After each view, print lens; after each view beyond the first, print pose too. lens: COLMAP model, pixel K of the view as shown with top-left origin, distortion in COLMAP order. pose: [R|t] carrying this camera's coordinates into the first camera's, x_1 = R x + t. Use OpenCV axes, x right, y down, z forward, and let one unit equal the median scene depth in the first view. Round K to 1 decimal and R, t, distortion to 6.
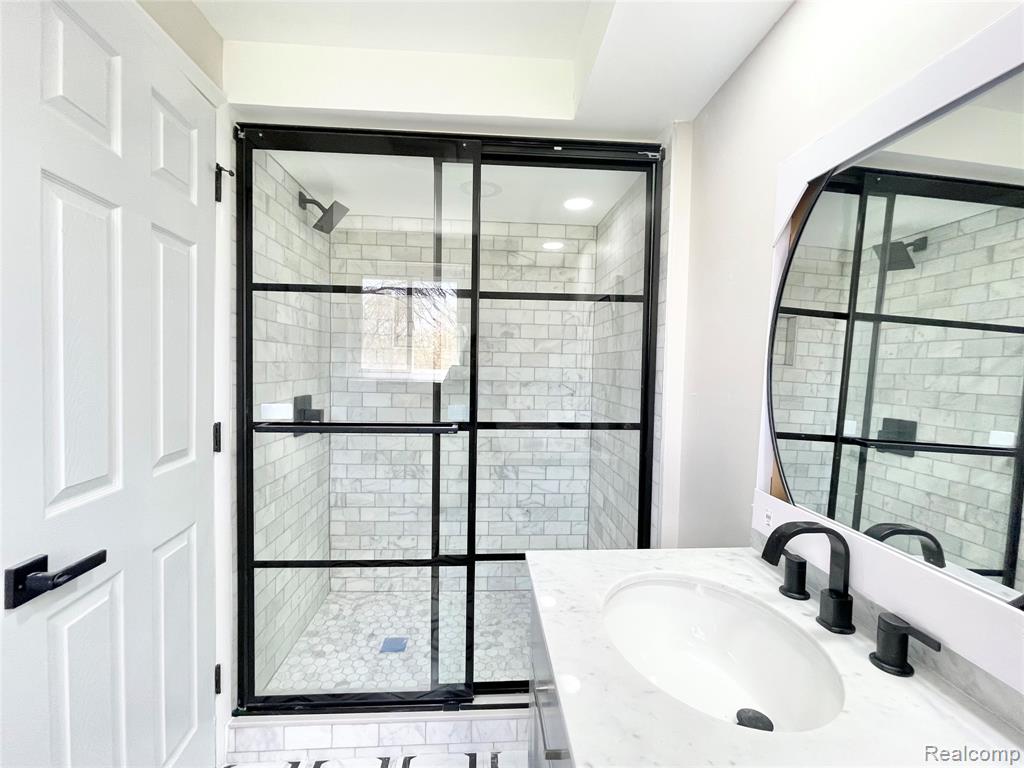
lens RADIAL K [[451.5, 0, 509.9], [0, 451.5, 380.8], [0, 0, 1]] dist [-0.001597, 0.001732]
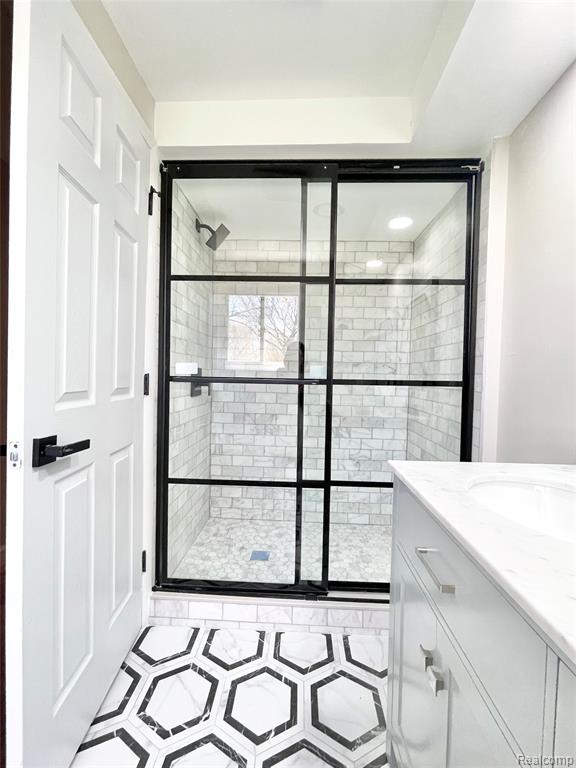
lens RADIAL K [[338.6, 0, 284.1], [0, 338.6, 383.4], [0, 0, 1]] dist [-0.001597, 0.001732]
pose [[0.994190, 0.005514, -0.107501, -0.106251], [-0.007353, 0.999833, -0.016721, 0.123700], [0.107391, 0.017414, 0.994064, 0.011047]]
